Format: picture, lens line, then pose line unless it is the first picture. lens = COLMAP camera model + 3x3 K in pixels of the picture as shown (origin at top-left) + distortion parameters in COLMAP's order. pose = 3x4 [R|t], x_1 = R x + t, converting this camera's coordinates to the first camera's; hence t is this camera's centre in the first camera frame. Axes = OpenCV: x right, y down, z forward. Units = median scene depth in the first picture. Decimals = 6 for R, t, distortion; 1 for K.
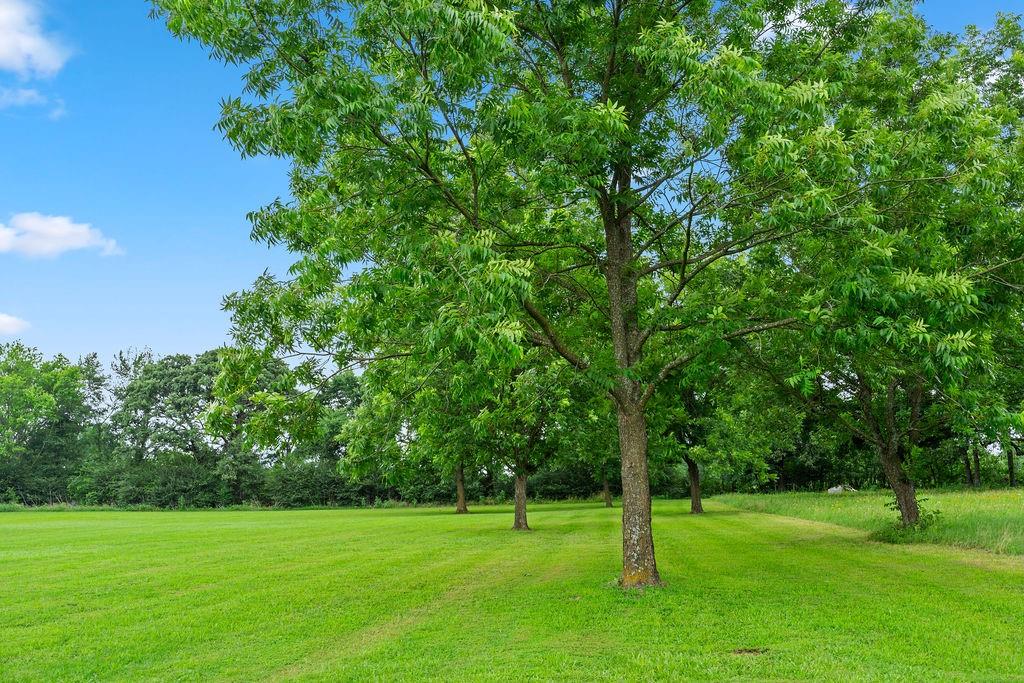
lens RADIAL K [[980.9, 0, 512.0], [0, 980.9, 341.5], [0, 0, 1]] dist [0.000915, -0.000231]
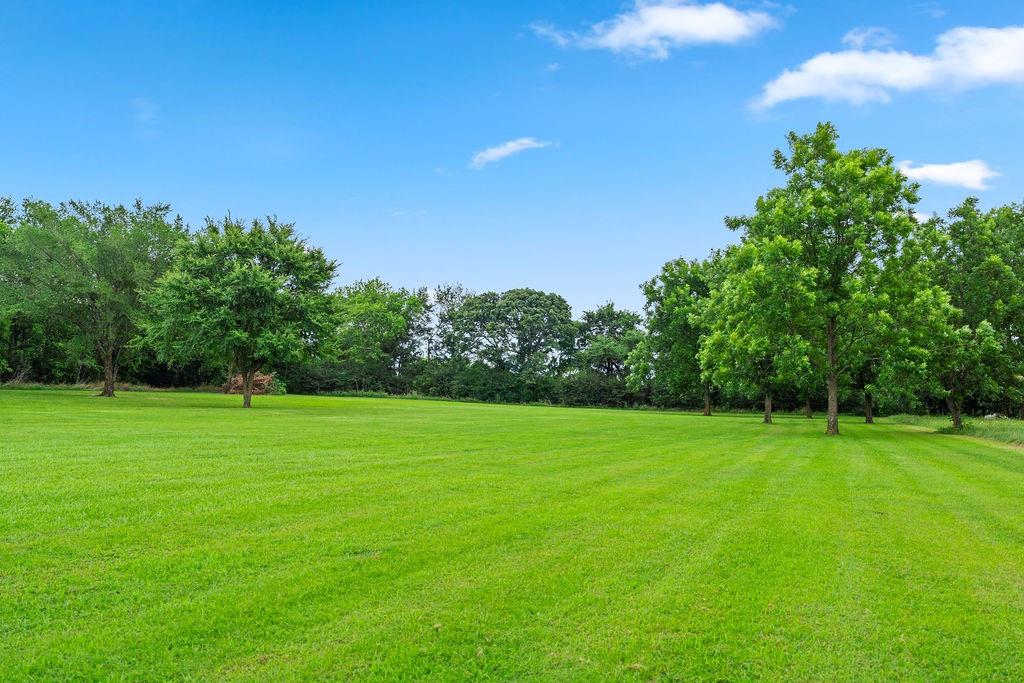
lens RADIAL K [[980.9, 0, 512.0], [0, 980.9, 341.5], [0, 0, 1]] dist [0.000915, -0.000231]
pose [[0.981646, 0.045127, -0.185295, -0.053376], [-0.027682, 0.995027, 0.095680, -0.055913], [0.188691, -0.088794, 0.978014, -0.389776]]
